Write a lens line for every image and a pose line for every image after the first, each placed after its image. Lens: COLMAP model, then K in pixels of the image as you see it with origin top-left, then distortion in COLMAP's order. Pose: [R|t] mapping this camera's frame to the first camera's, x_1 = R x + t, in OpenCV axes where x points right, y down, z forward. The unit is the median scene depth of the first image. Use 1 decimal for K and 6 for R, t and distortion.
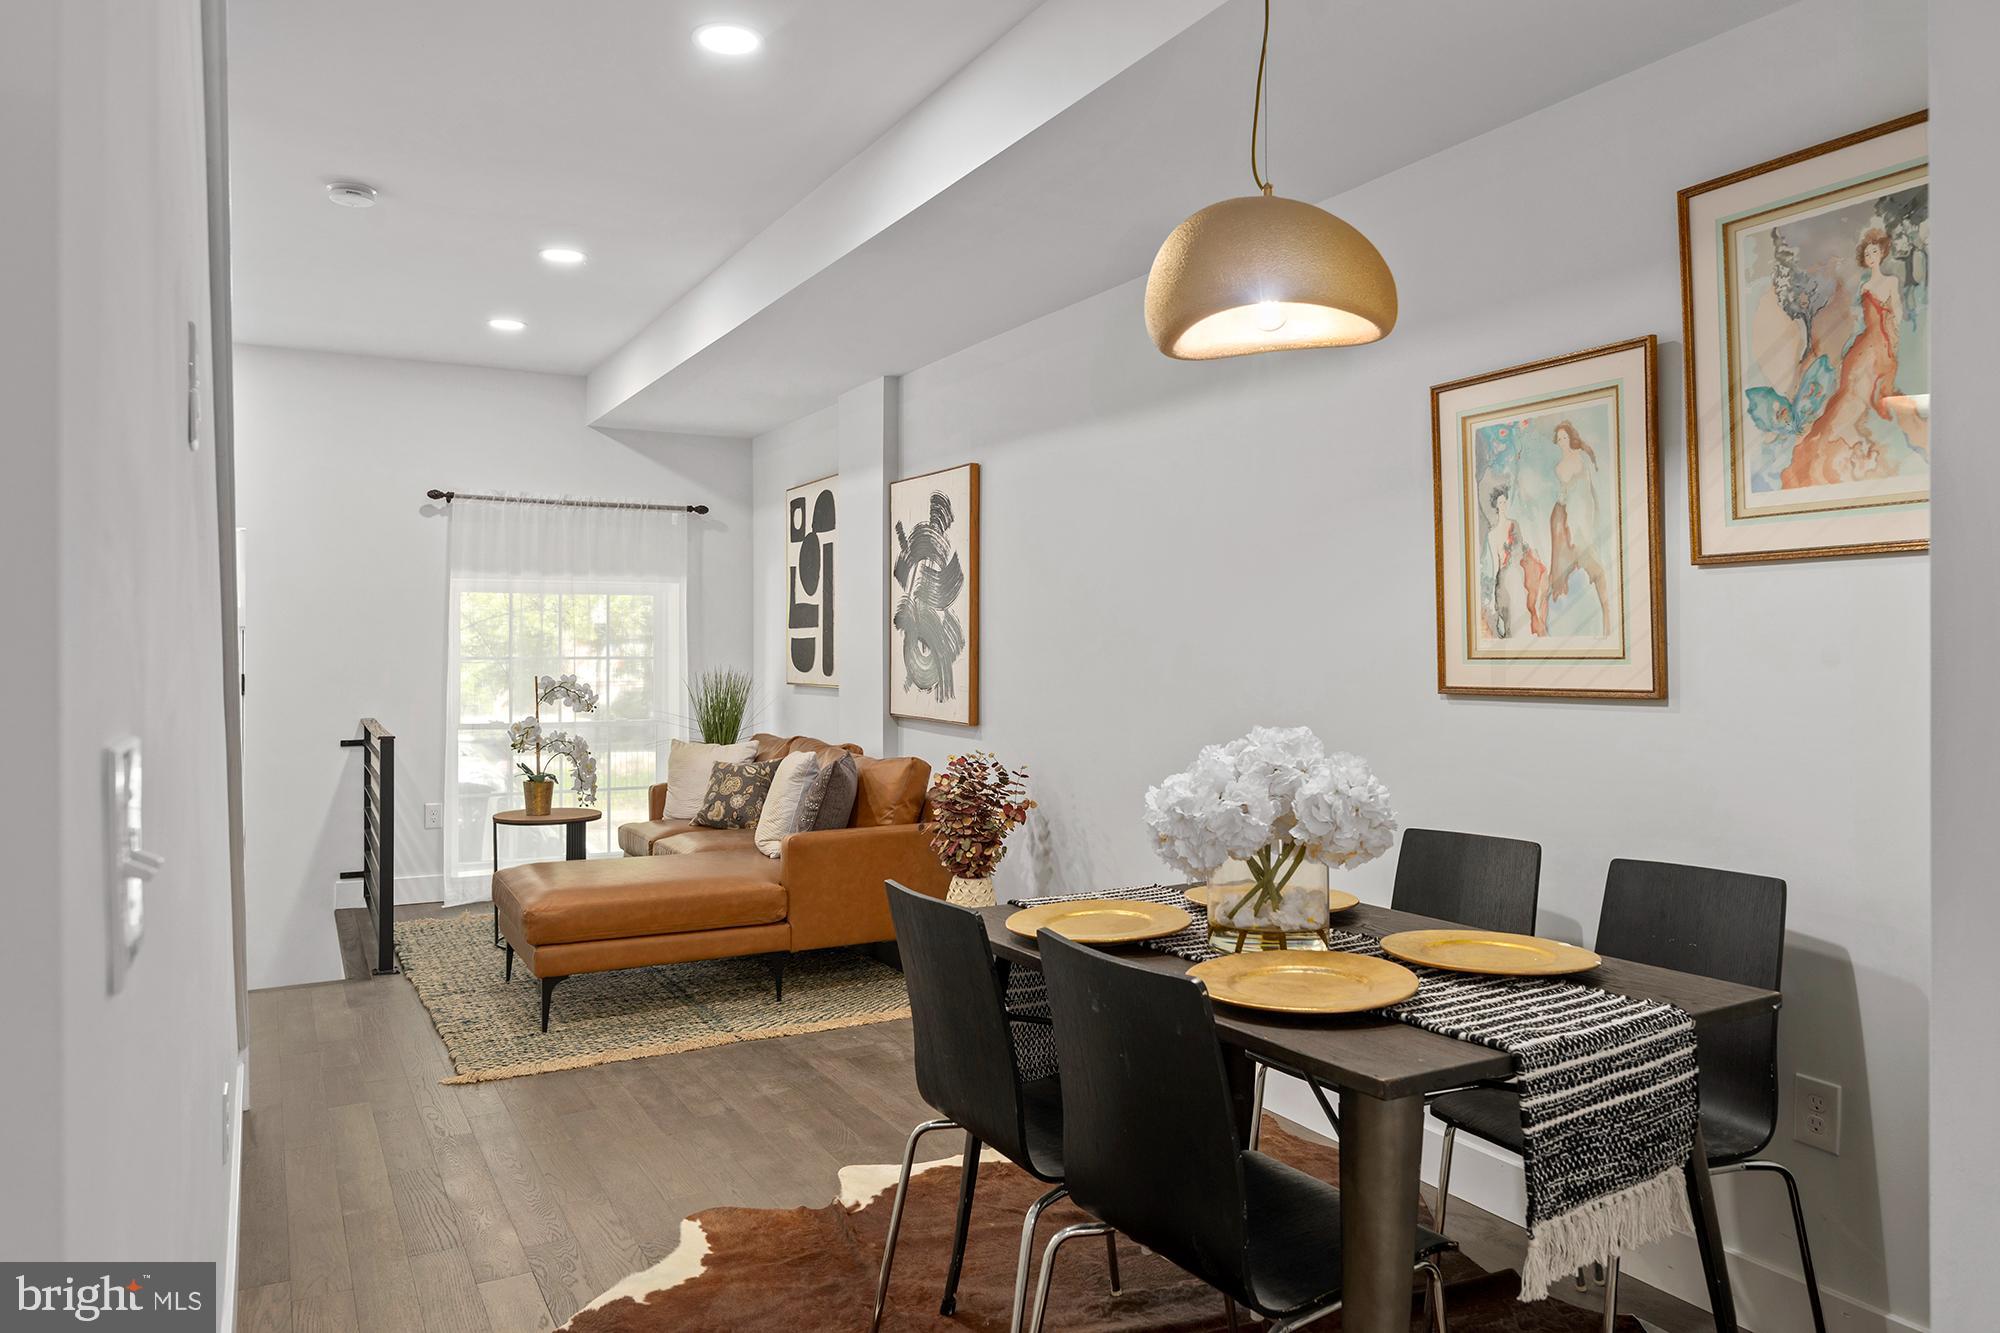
lens RADIAL K [[1332.7, 0, 1003.3], [0, 1332.7, 644.5], [0, 0, 1]] dist [-0.002101, -0.000306]
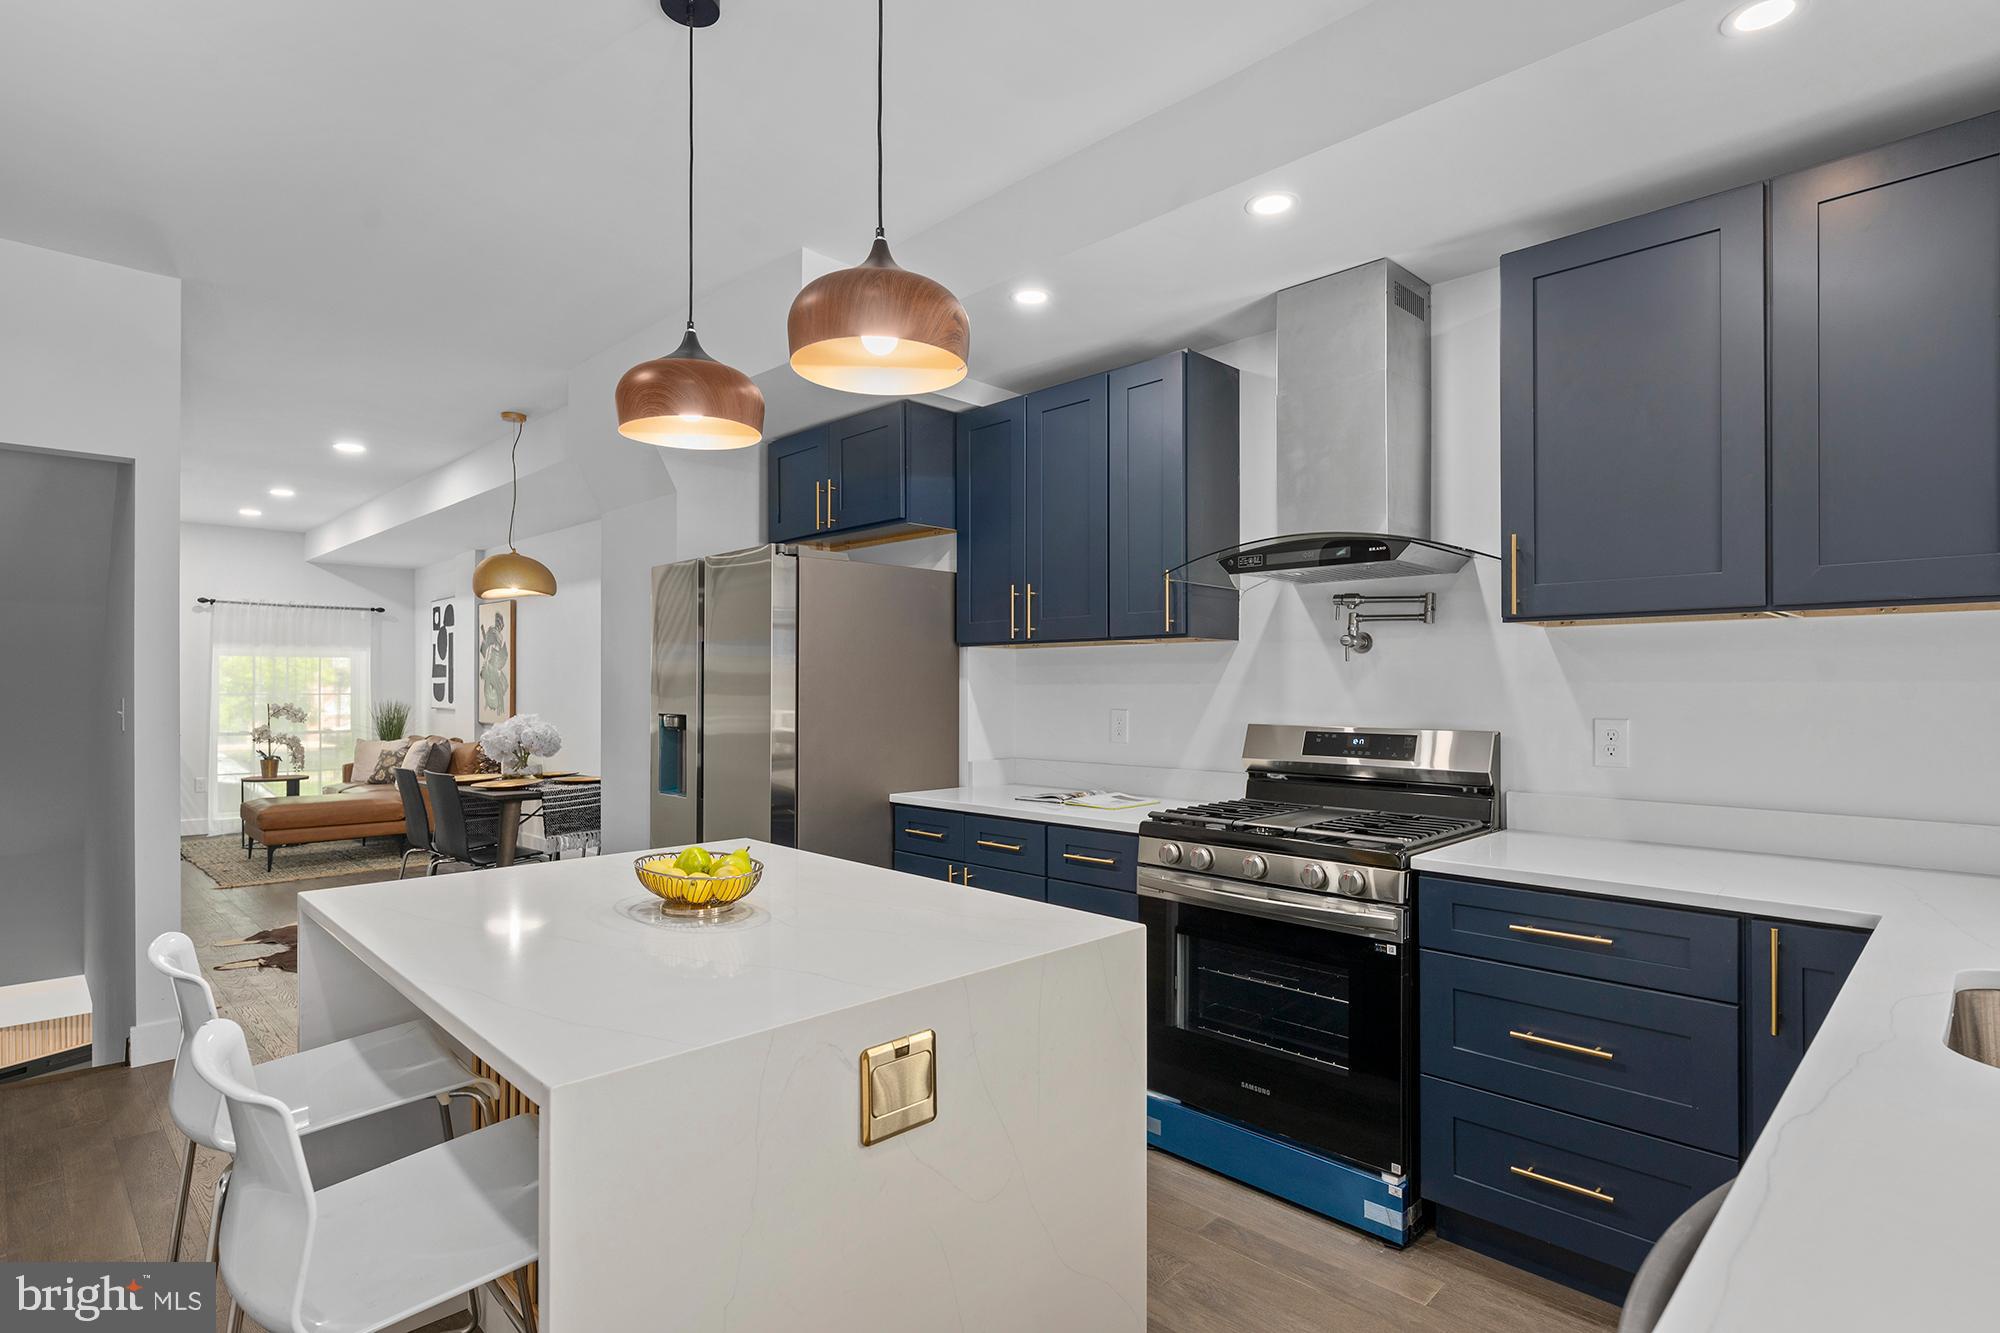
lens RADIAL K [[993.1, 0, 1000.4], [0, 993.1, 686.2], [0, 0, 1]] dist [-0.001487, -0.000435]
pose [[0.959833, 0.001323, 0.280567, 0.230235], [-0.001466, 0.999999, 0.000298, -0.002198], [-0.280566, -0.000698, 0.959834, -0.587449]]
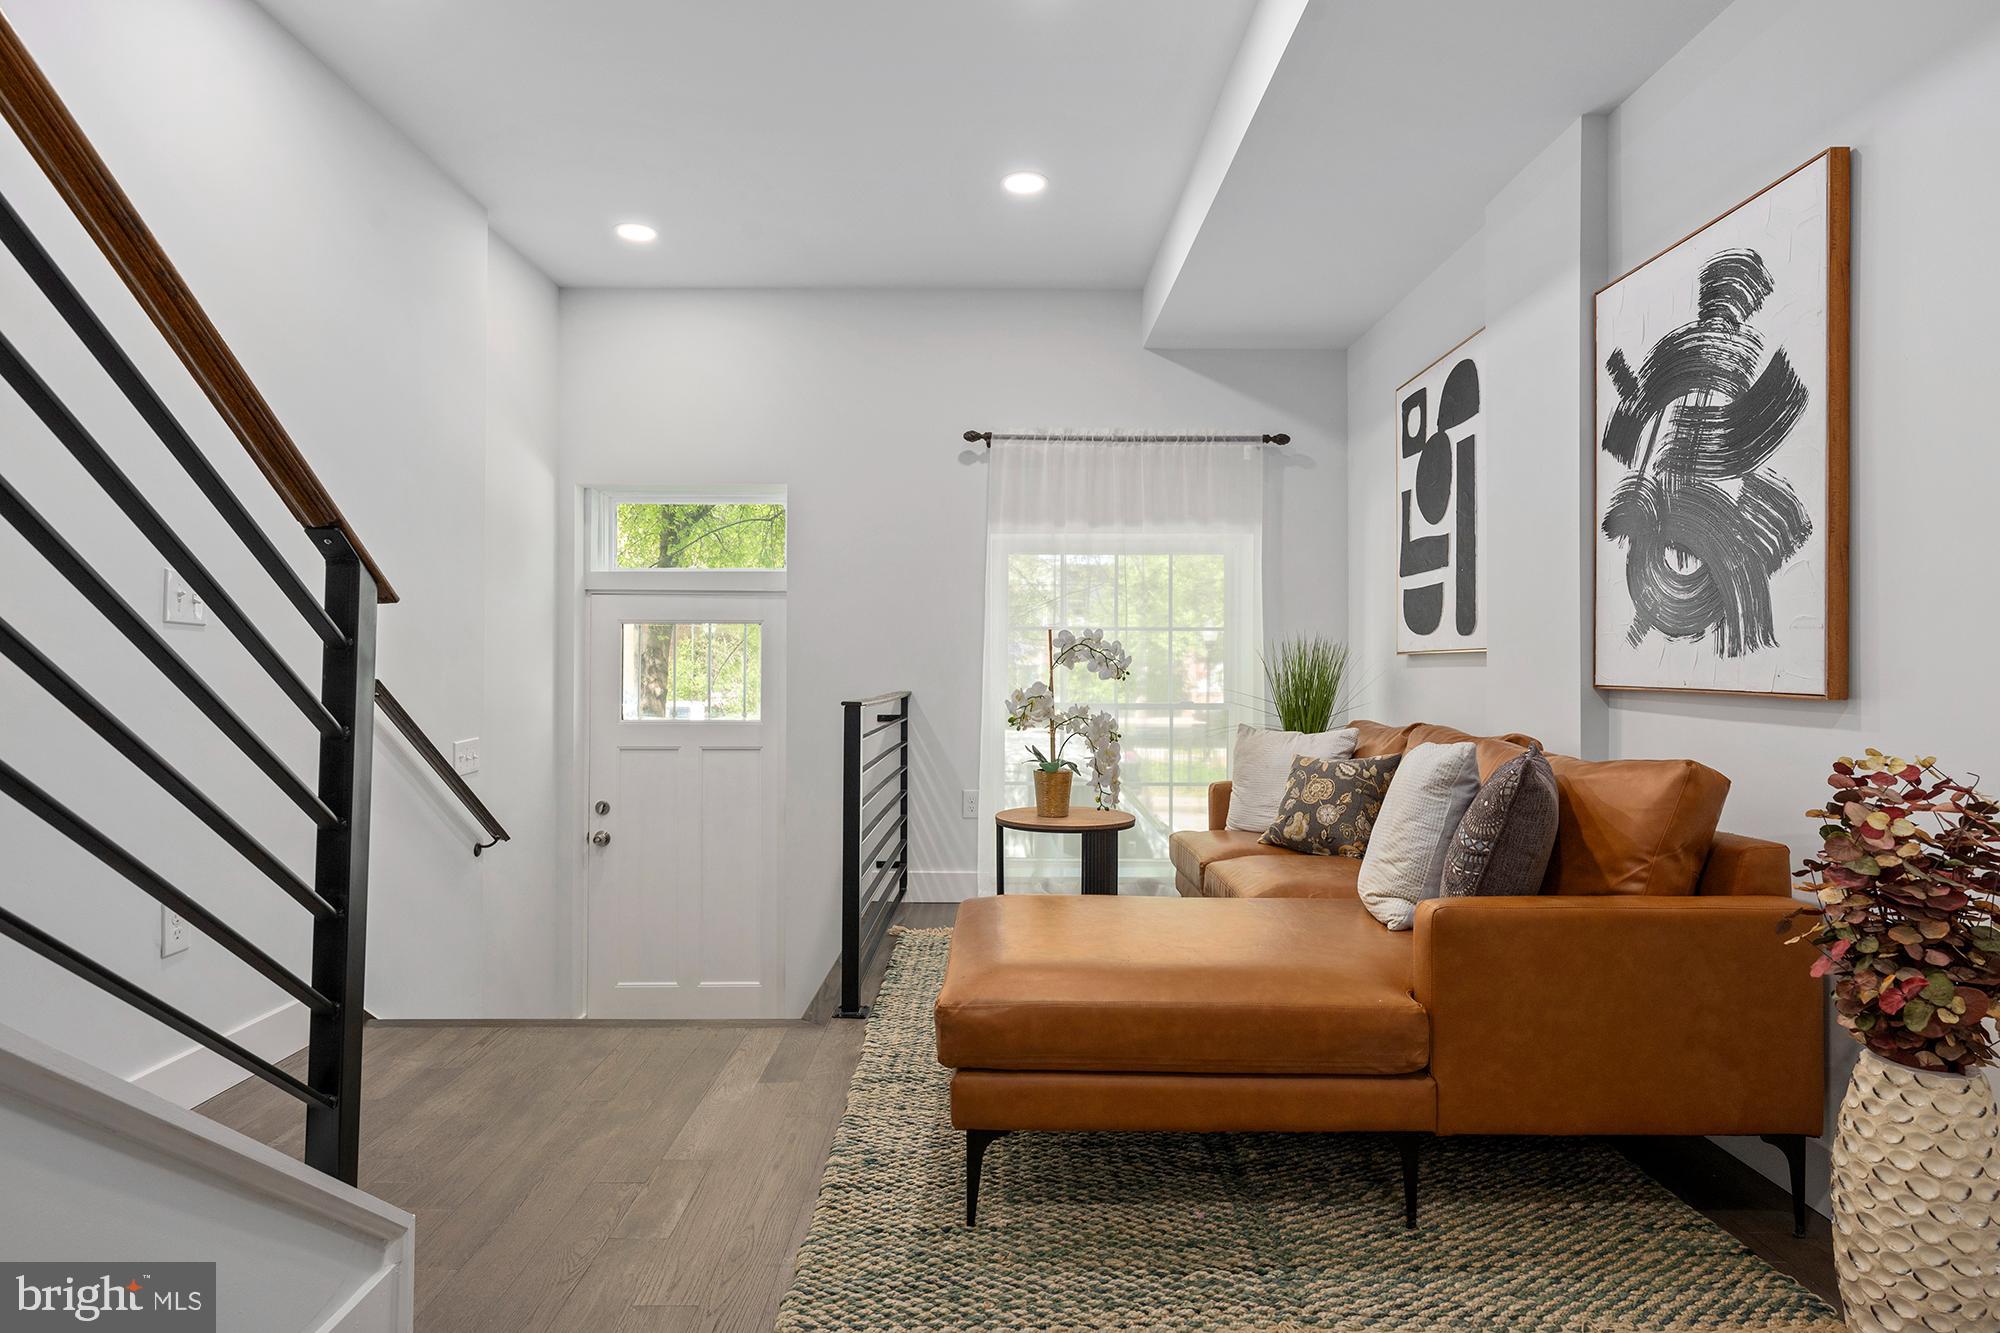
lens RADIAL K [[1039.4, 0, 1004.5], [0, 1039.4, 661.8], [0, 0, 1]] dist [0.001253, -0.000355]
pose [[0.878533, -0.000961, -0.477681, -0.089643], [-0.001859, 0.999984, -0.005430, 0.042152], [0.477678, 0.005659, 0.878517, 0.448393]]
